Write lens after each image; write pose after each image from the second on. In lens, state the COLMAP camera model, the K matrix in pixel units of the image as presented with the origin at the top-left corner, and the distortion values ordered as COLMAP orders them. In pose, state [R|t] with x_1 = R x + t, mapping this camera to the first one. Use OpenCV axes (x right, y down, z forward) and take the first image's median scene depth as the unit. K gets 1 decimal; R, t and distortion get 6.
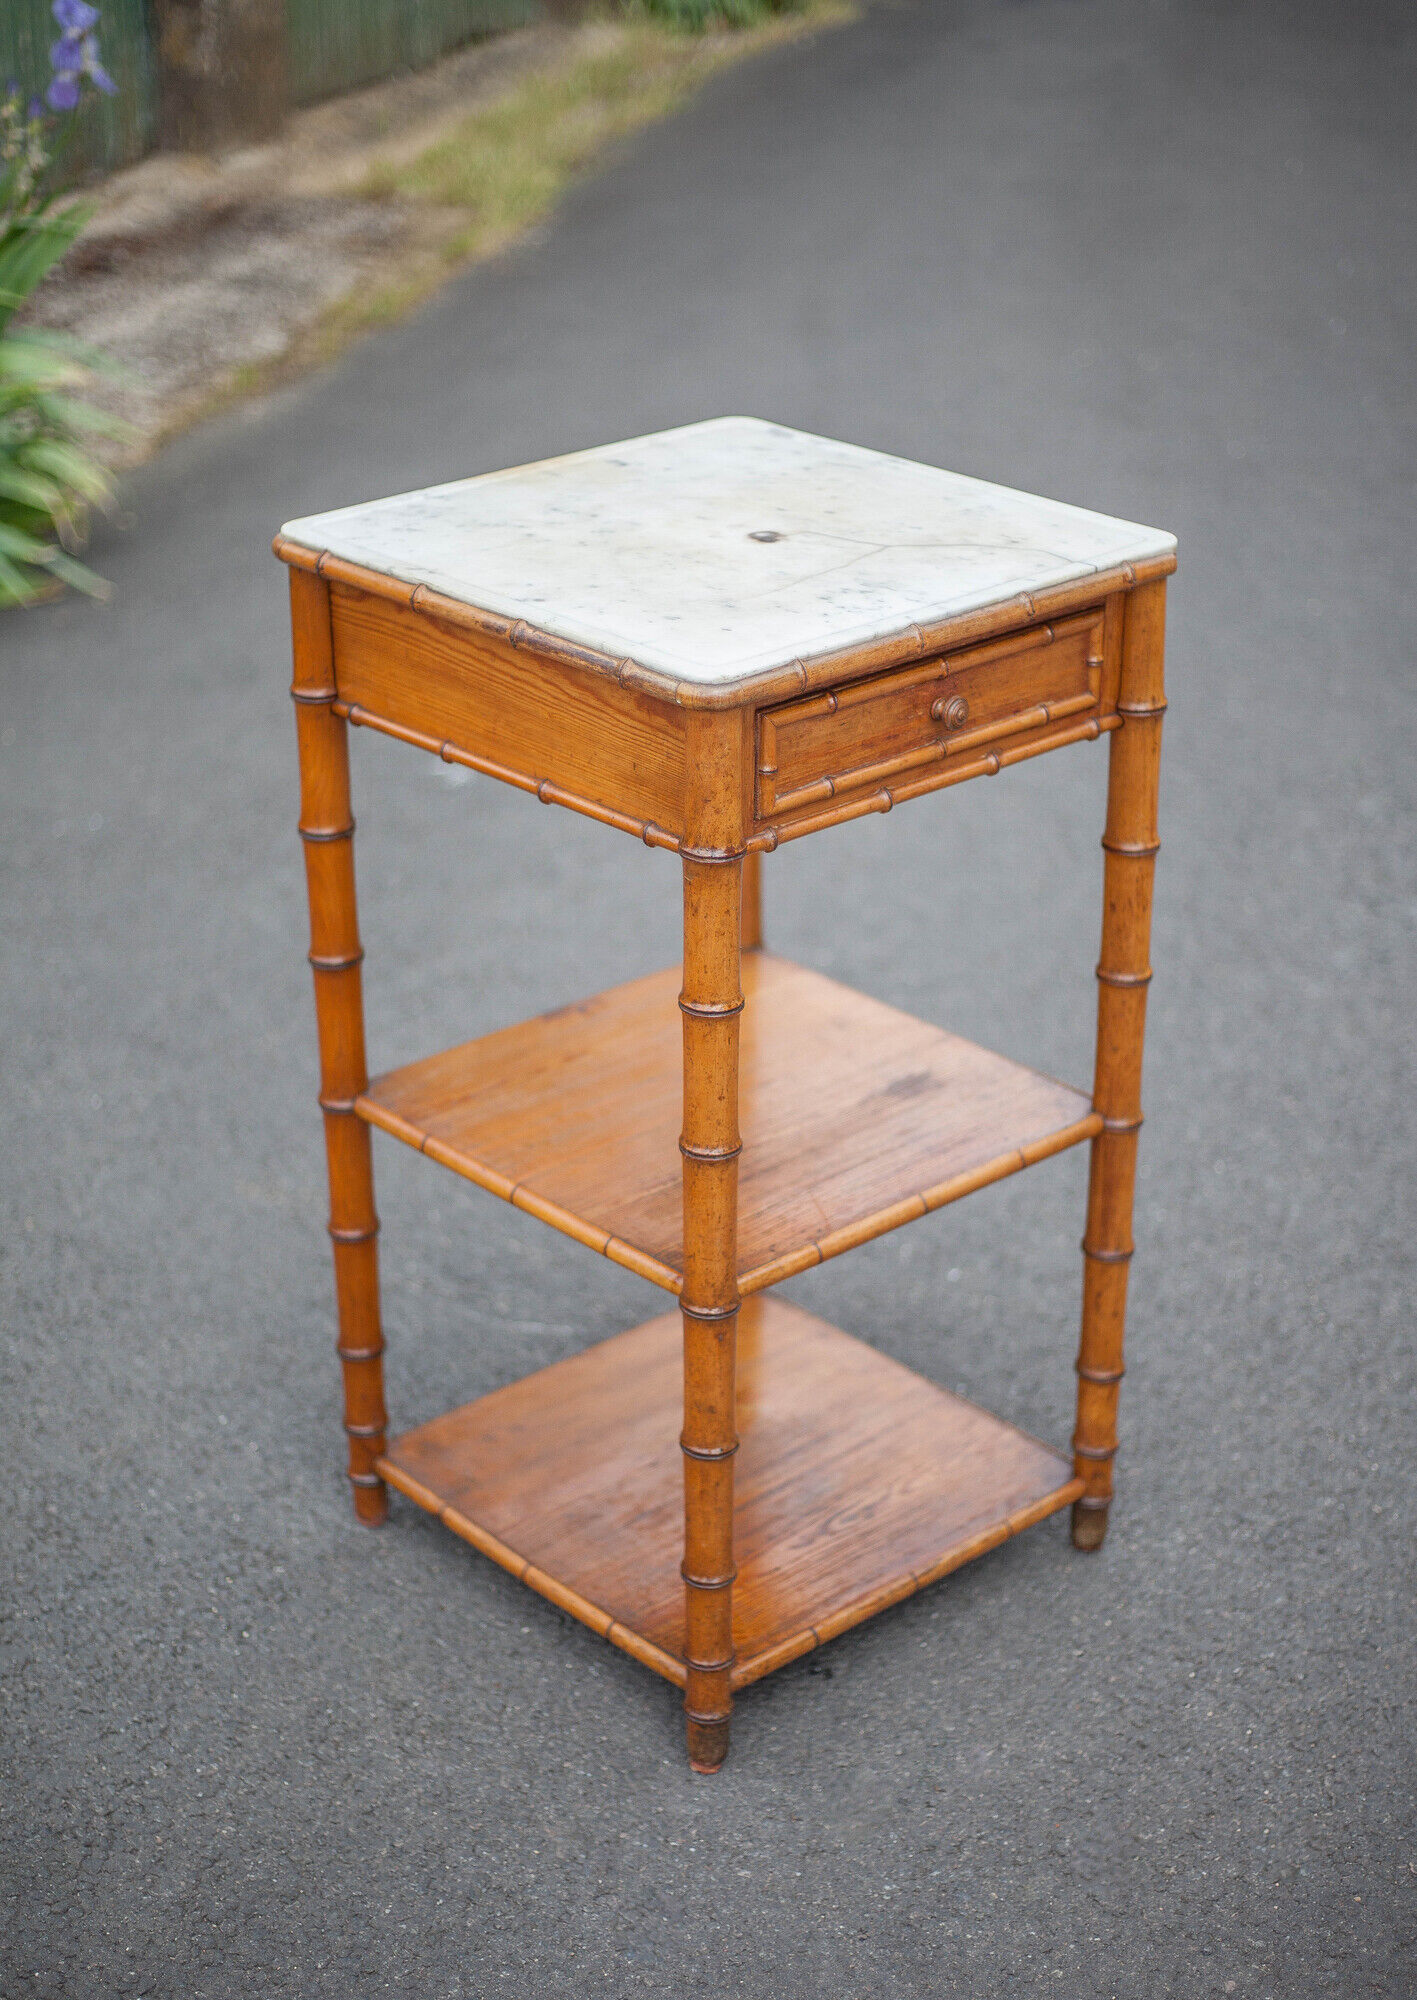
lens RADIAL K [[3139.8, 0, 709.3], [0, 3139.8, 1040.3], [0, 0, 1]] dist [-0.149836, 0.048594]
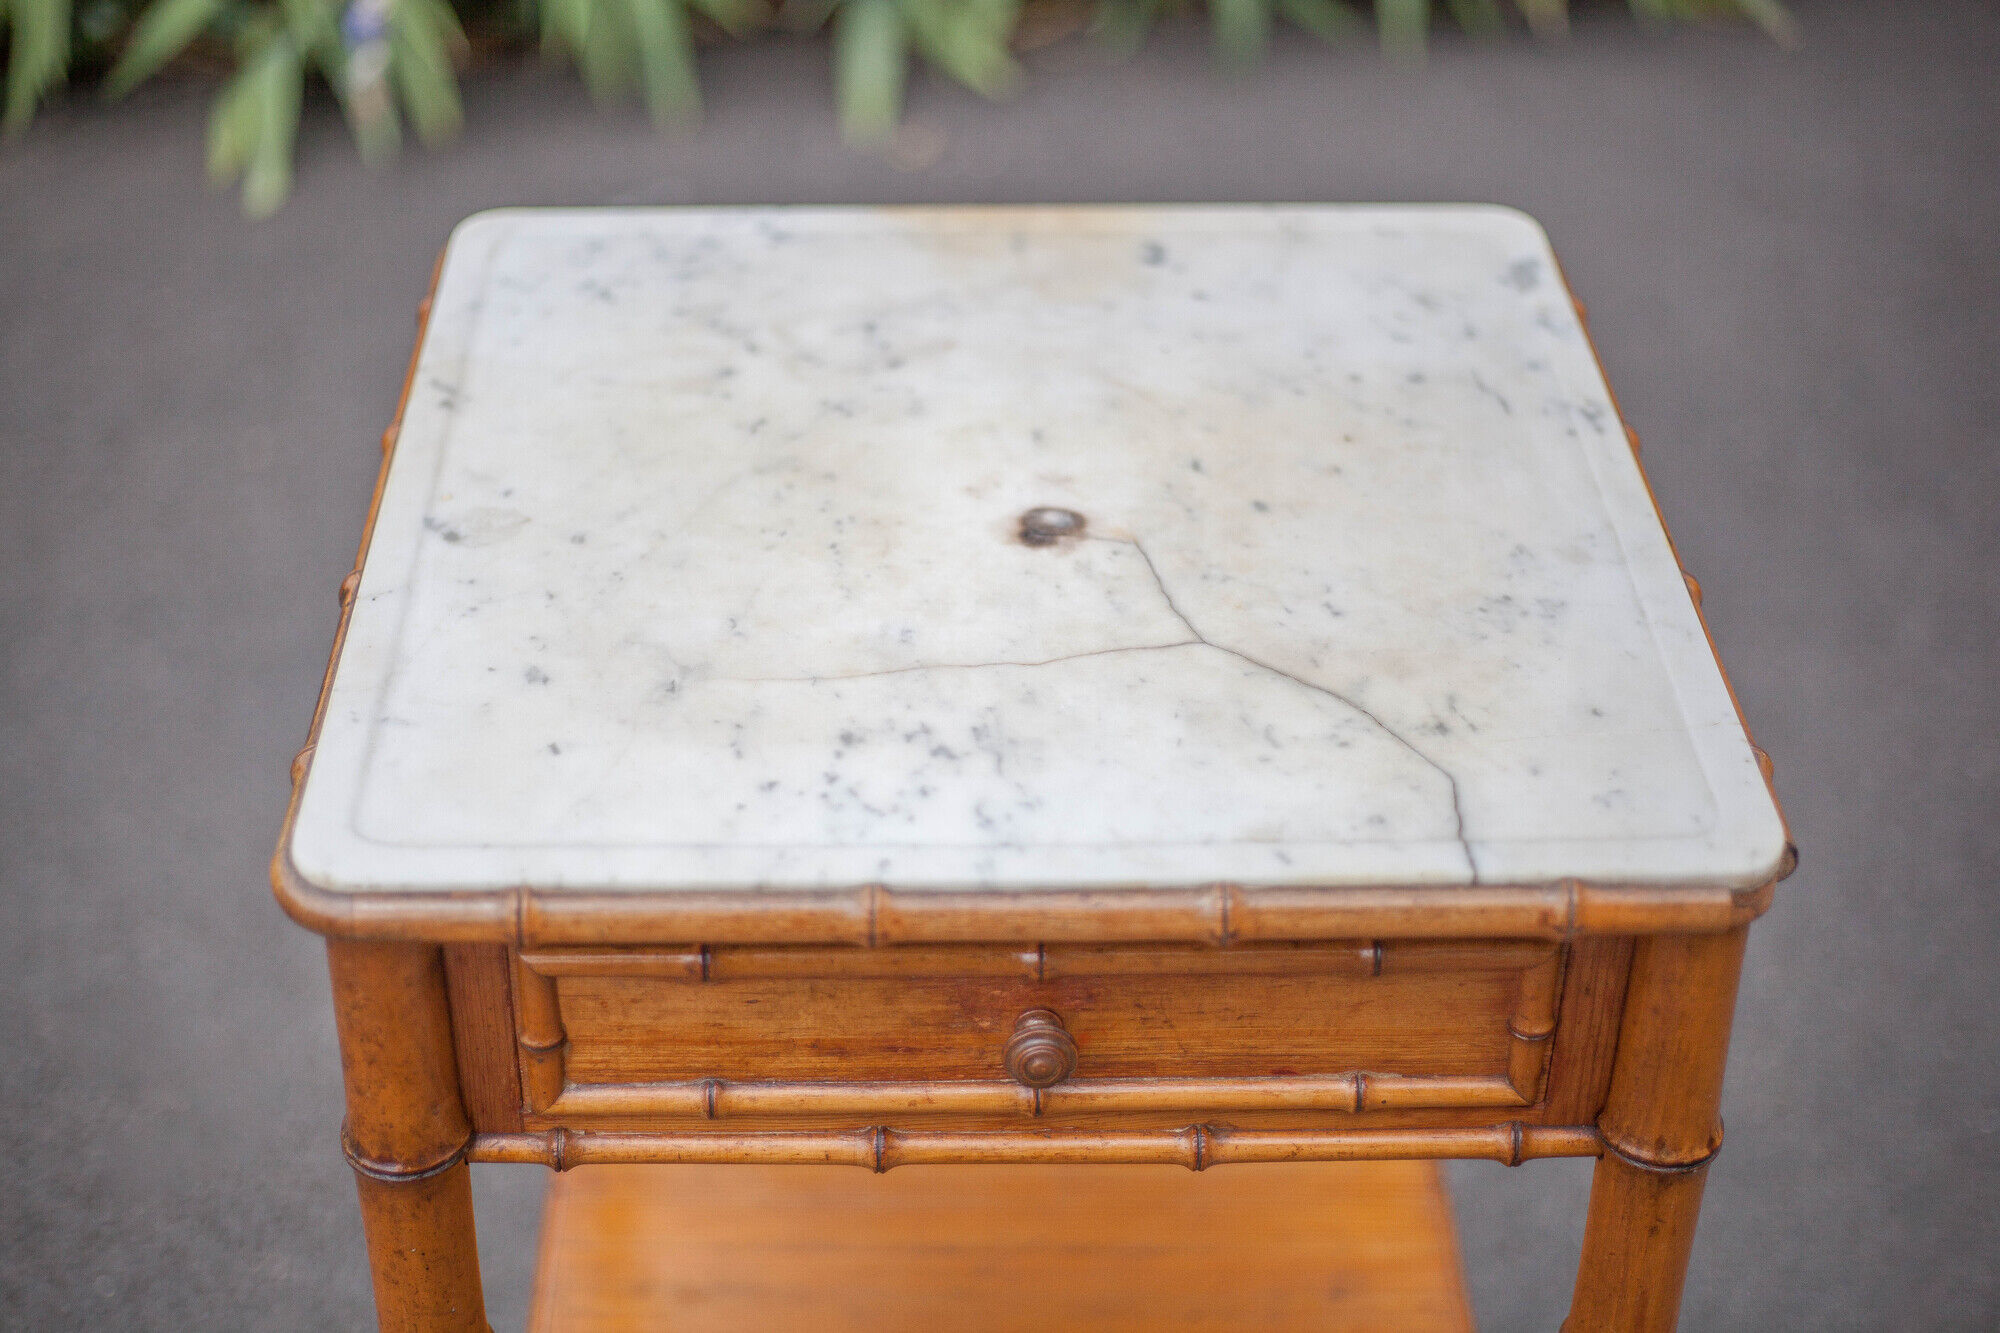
lens RADIAL K [[3030.0, 0, 1000.0], [0, 3030.0, 666.5], [0, 0, 1]] dist [-0.140380, 0.015254]
pose [[0.751855, 0.375978, -0.541622, 0.280749], [-0.295042, 0.926494, 0.233580, -0.247591], [0.589630, -0.015817, 0.807519, 0.588682]]
